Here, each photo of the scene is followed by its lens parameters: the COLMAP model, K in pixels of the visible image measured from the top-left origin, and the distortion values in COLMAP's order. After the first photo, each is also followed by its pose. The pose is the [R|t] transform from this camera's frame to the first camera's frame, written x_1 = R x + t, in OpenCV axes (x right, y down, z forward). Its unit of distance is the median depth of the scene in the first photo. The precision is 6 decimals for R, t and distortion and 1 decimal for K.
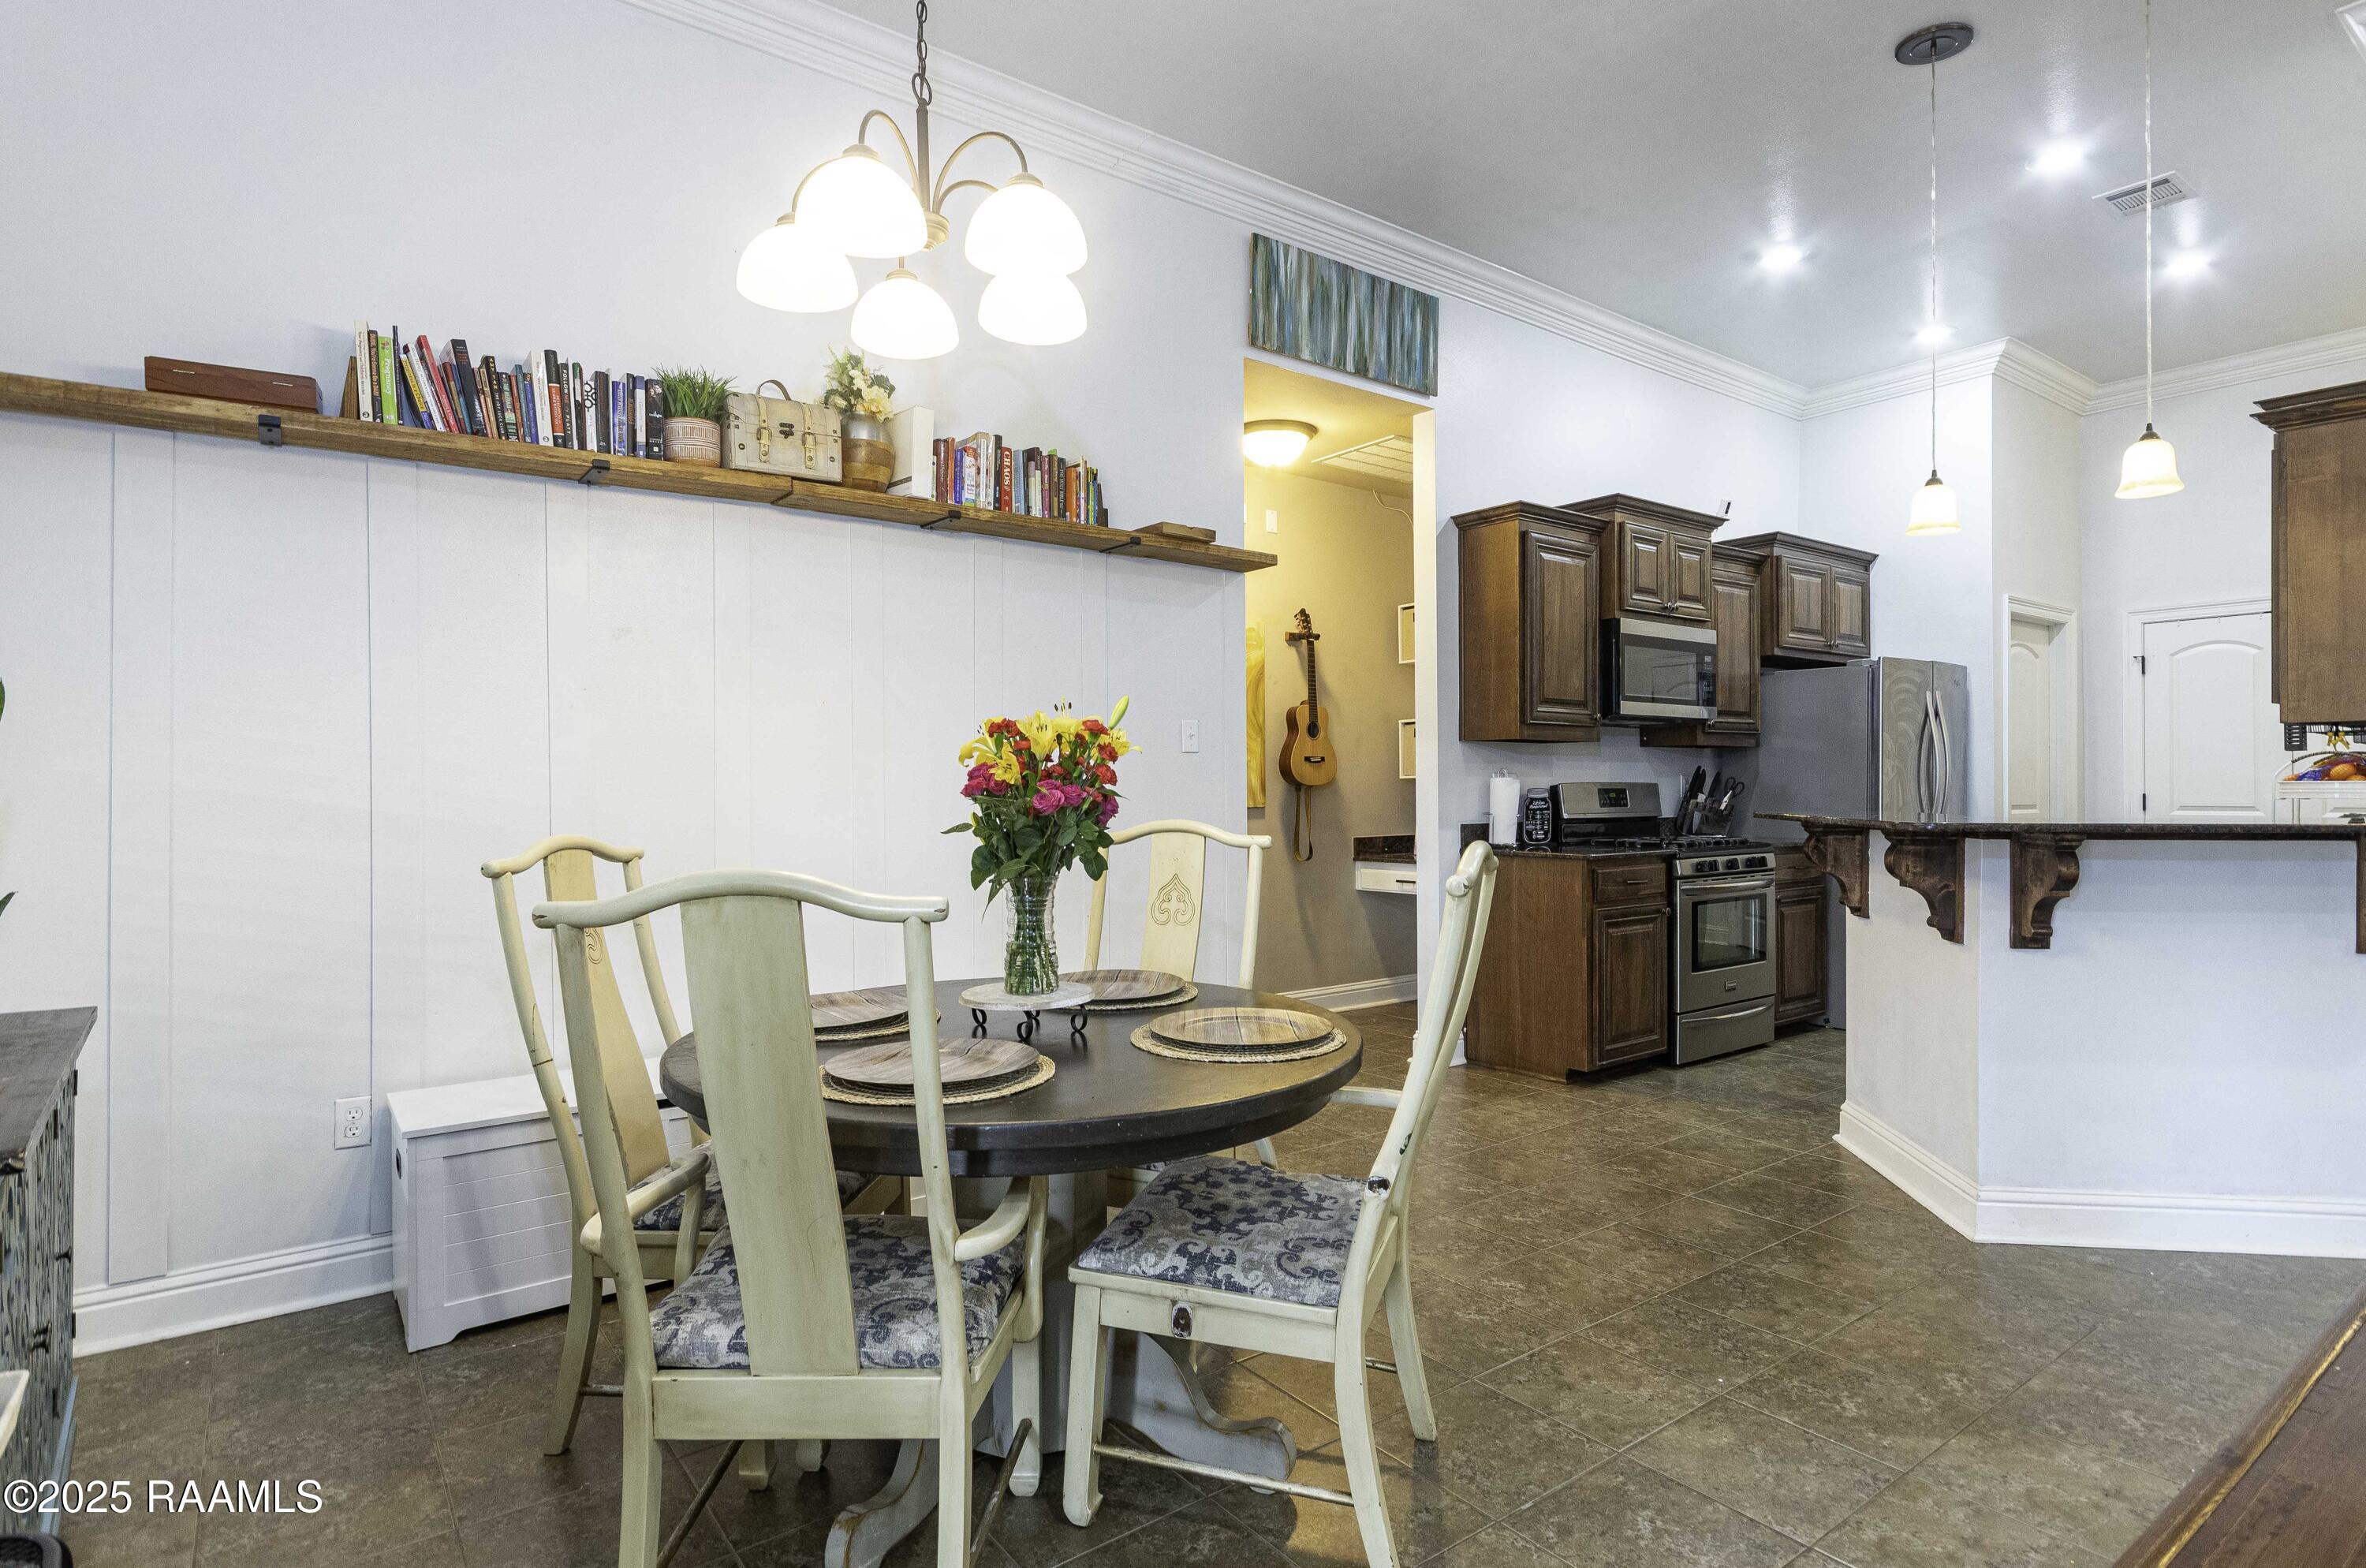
lens RADIAL K [[1262.0, 0, 1170.2], [0, 1262.0, 779.2], [0, 0, 1]] dist [0.003155, -0.001297]
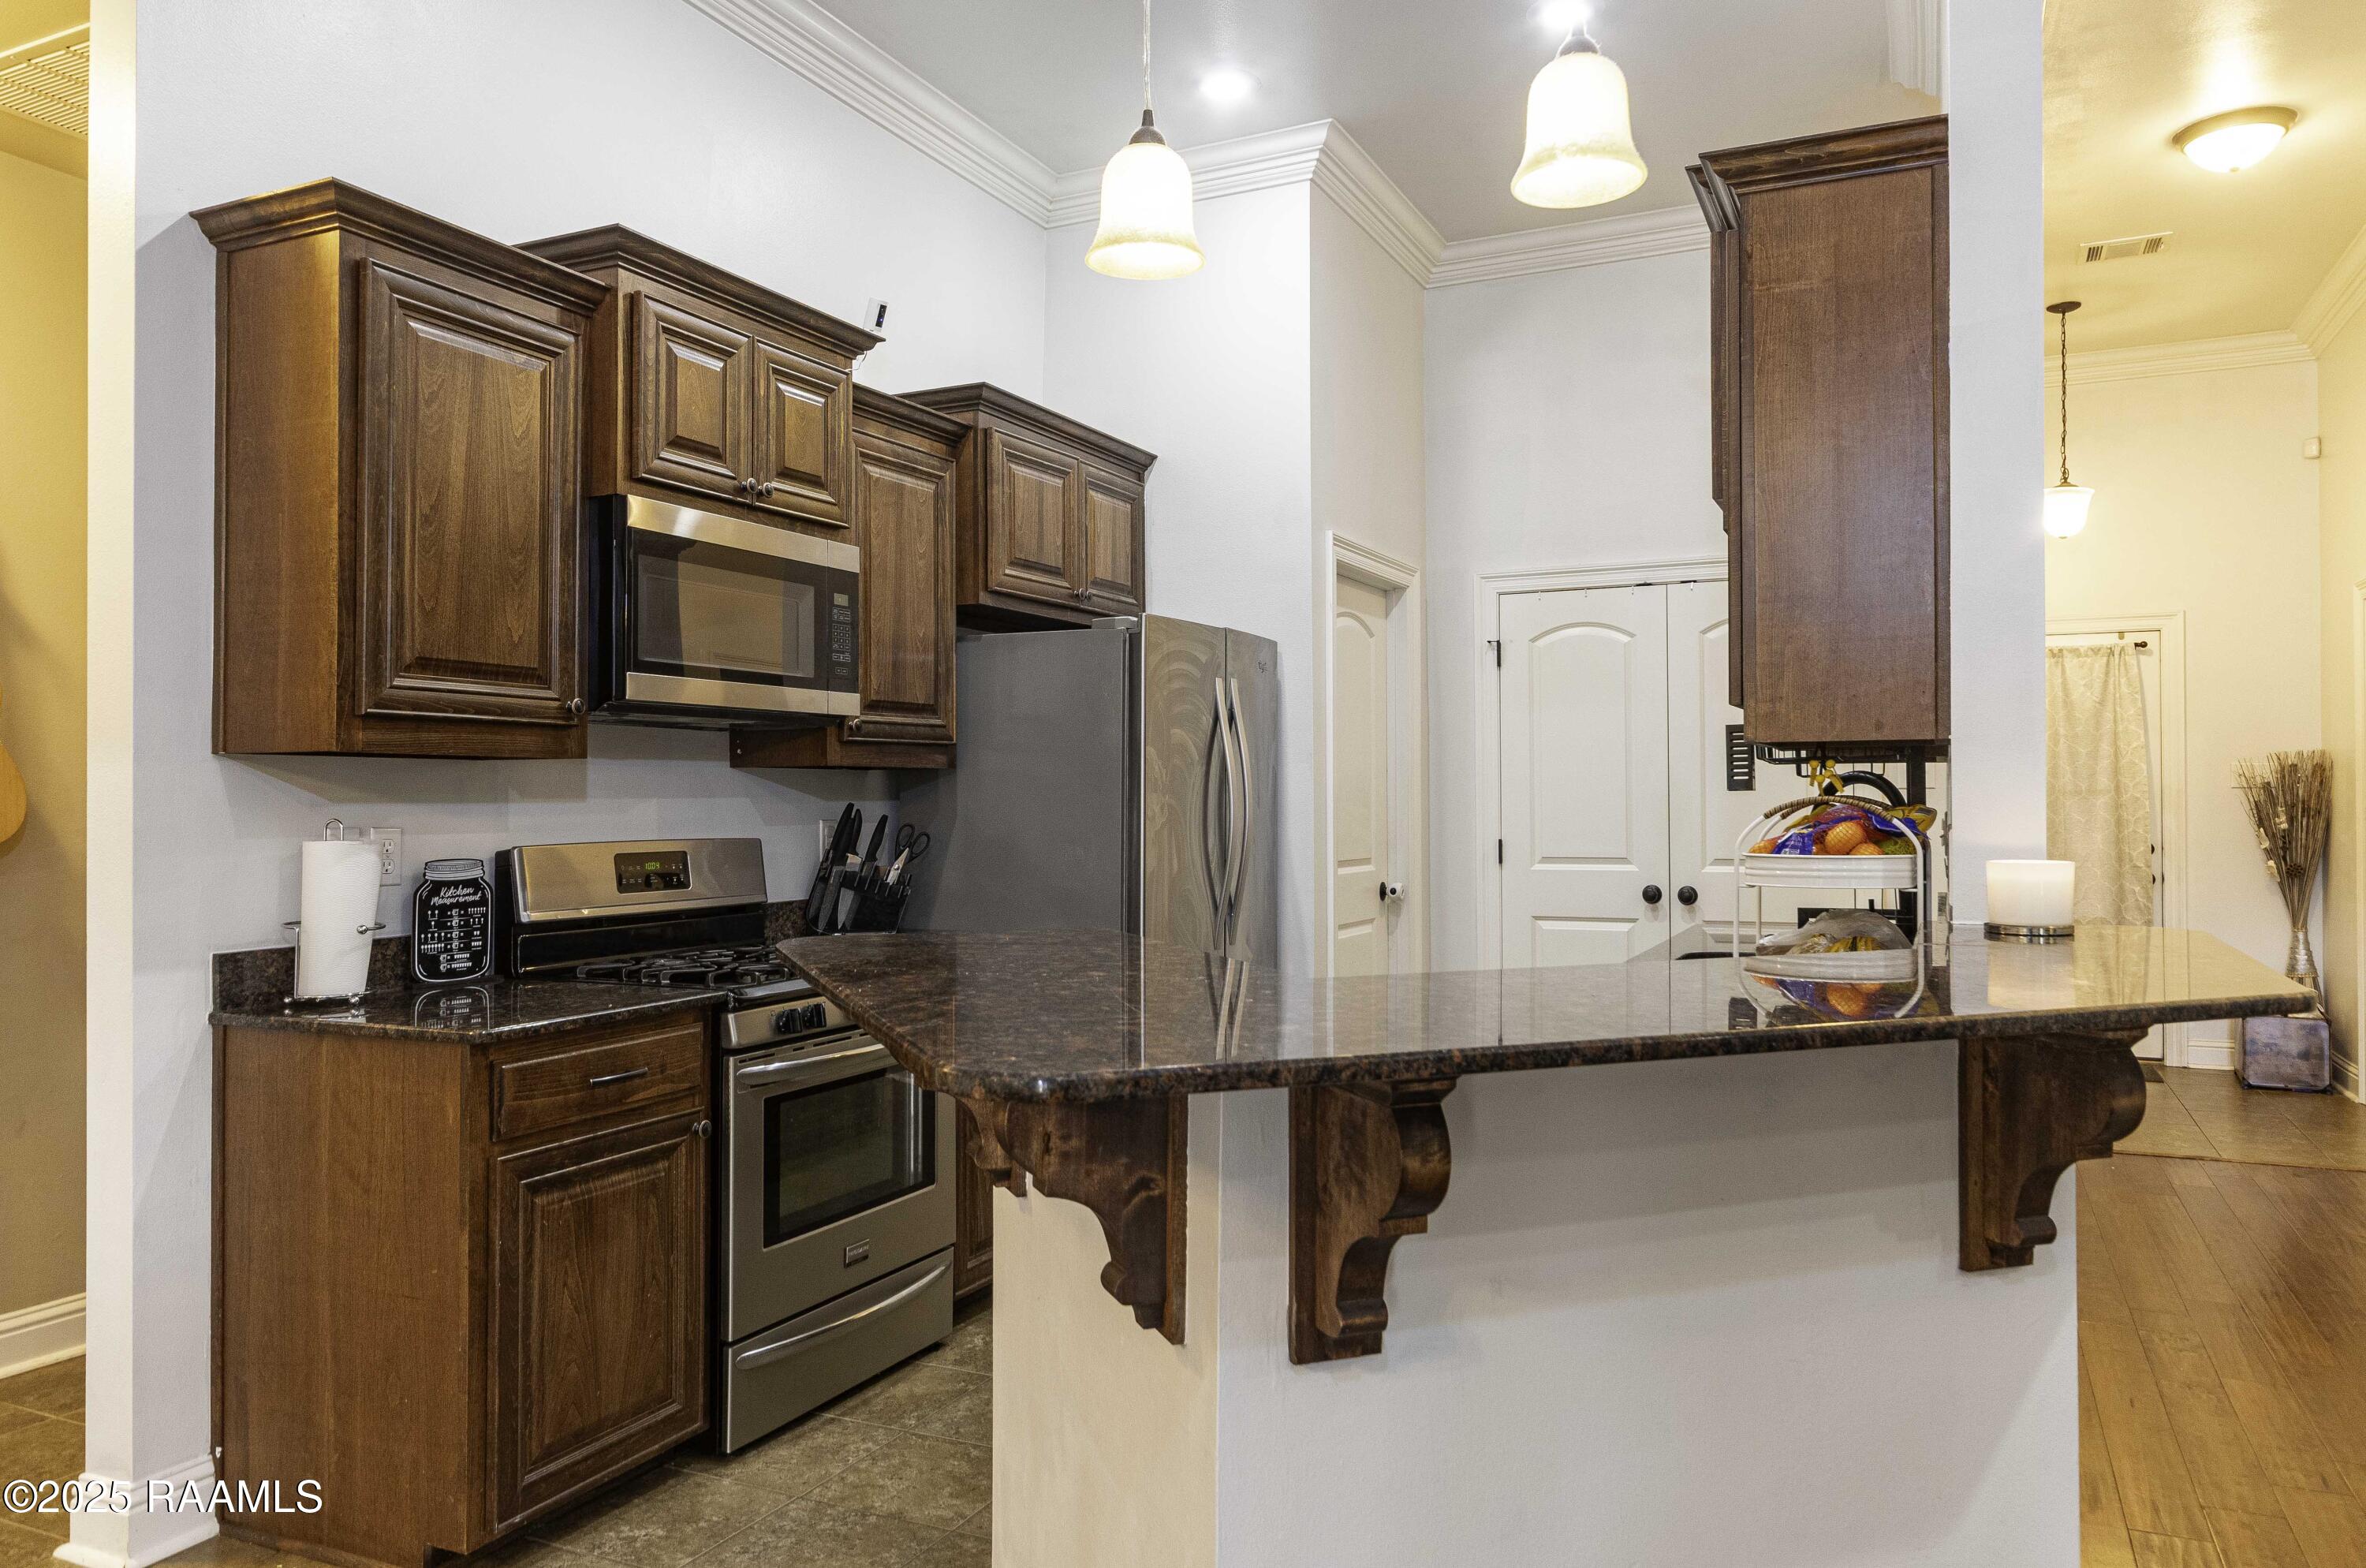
lens RADIAL K [[1619.2, 0, 1193.3], [0, 1619.2, 775.4], [0, 0, 1]] dist [0.002818, -0.000314]
pose [[0.883553, 0.005447, 0.468300, 0.251308], [-0.000179, 0.999936, -0.011292, -0.016338], [-0.468332, 0.009893, 0.883497, 0.358410]]
